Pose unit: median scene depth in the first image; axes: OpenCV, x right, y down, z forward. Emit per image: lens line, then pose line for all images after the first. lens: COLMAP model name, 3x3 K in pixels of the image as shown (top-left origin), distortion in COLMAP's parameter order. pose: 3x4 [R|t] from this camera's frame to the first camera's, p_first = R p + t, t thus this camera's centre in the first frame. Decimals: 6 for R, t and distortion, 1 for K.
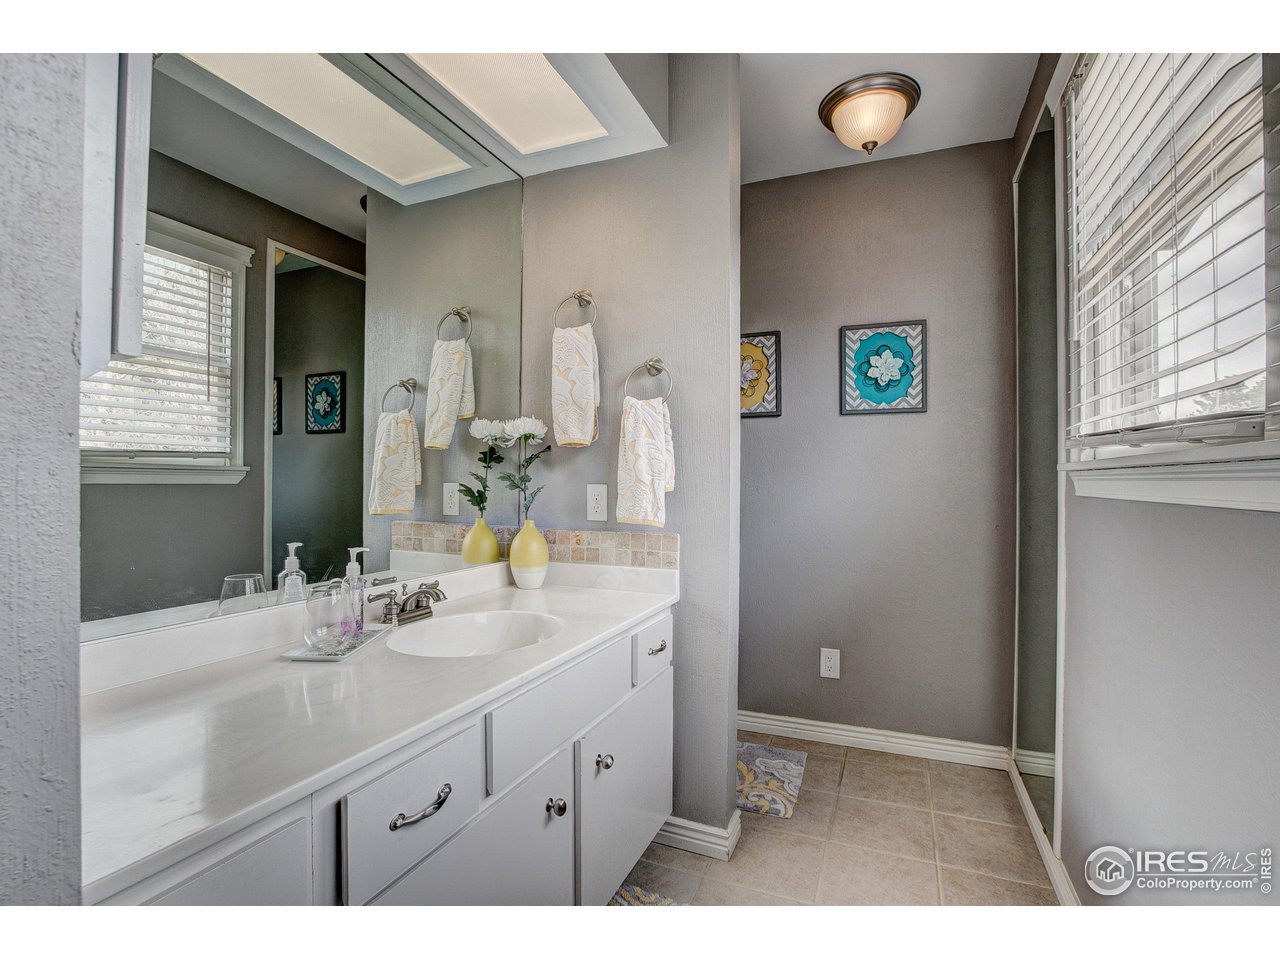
lens RADIAL K [[609.3, 0, 635.2], [0, 609.3, 475.3], [0, 0, 1]] dist [-0.000149, -0.000058]
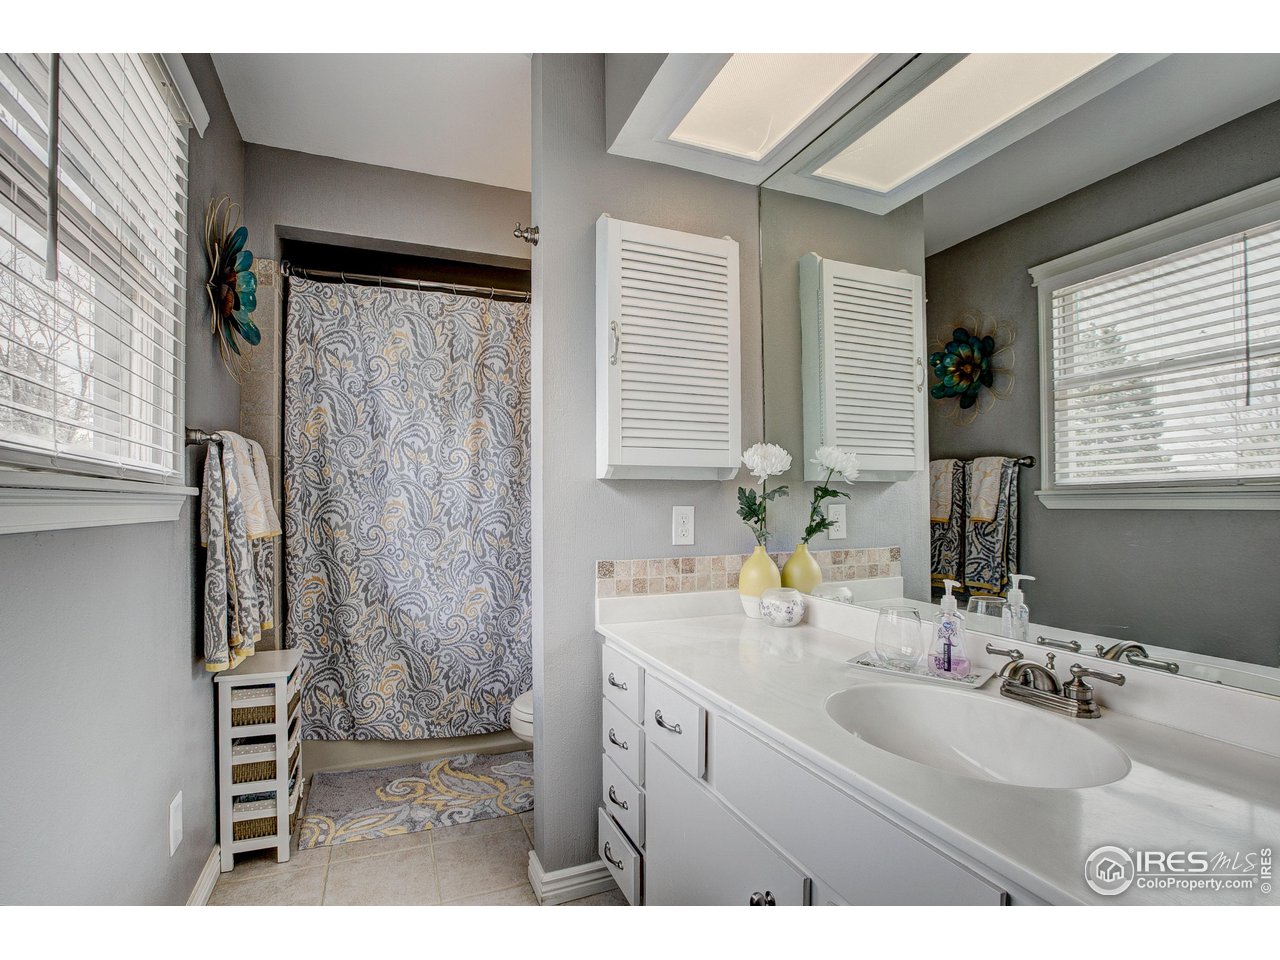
lens RADIAL K [[609.3, 0, 635.2], [0, 609.3, 475.3], [0, 0, 1]] dist [-0.000149, -0.000058]
pose [[-0.698226, -0.027399, -0.715353, 0.521550], [-0.006006, 0.999456, -0.032419, -0.003341], [0.715852, -0.018340, -0.698011, 1.293054]]
